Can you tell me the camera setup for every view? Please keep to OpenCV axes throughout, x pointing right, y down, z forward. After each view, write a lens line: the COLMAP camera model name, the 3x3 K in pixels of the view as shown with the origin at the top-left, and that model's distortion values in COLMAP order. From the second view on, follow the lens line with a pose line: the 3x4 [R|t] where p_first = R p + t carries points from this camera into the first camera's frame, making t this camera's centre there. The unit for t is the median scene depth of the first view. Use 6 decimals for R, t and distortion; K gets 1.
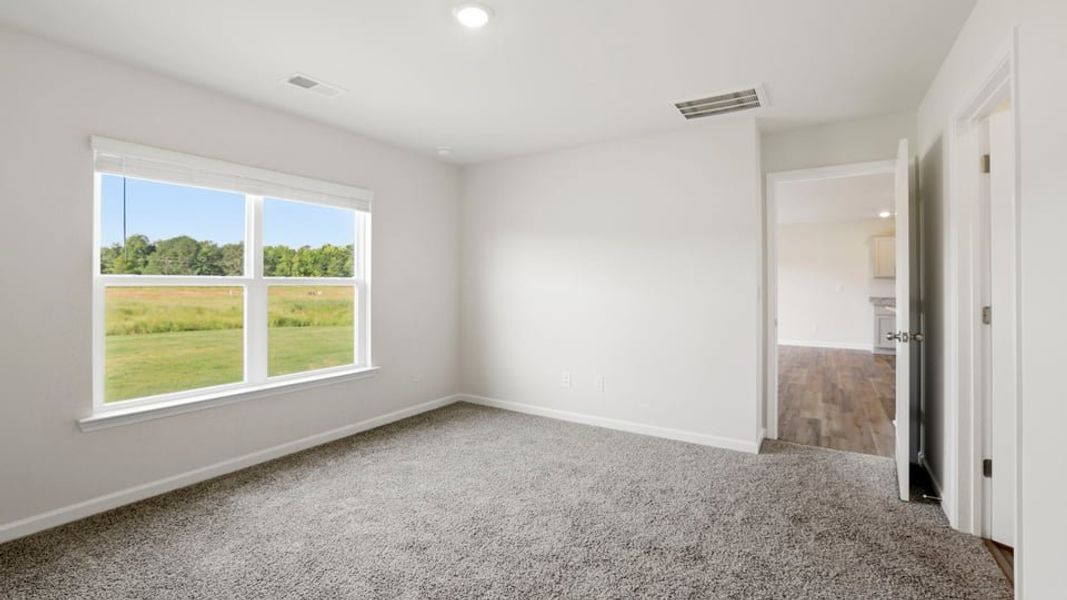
lens RADIAL K [[466.0, 0, 525.2], [0, 466.0, 284.1], [0, 0, 1]] dist [-0.039723, 0.014596]
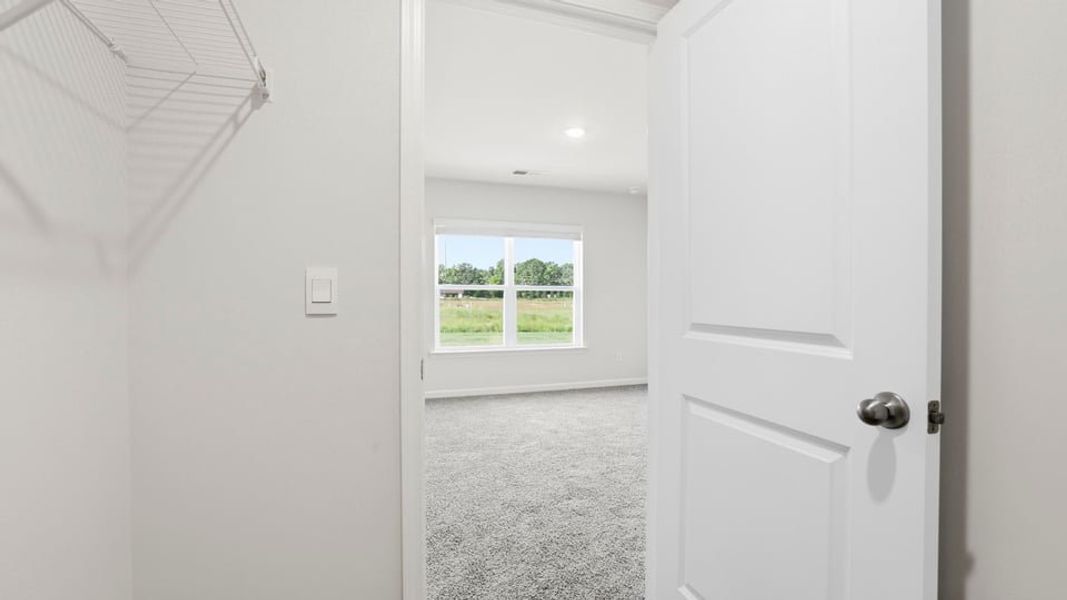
lens RADIAL K [[487.0, 0, 536.0], [0, 487.0, 302.6], [0, 0, 1]] dist [-0.000659, -0.000051]
pose [[0.794408, 0.004248, -0.607370, 0.481603], [-0.000051, 0.999976, 0.006926, 0.029834], [0.607385, -0.005471, 0.794389, -0.308282]]
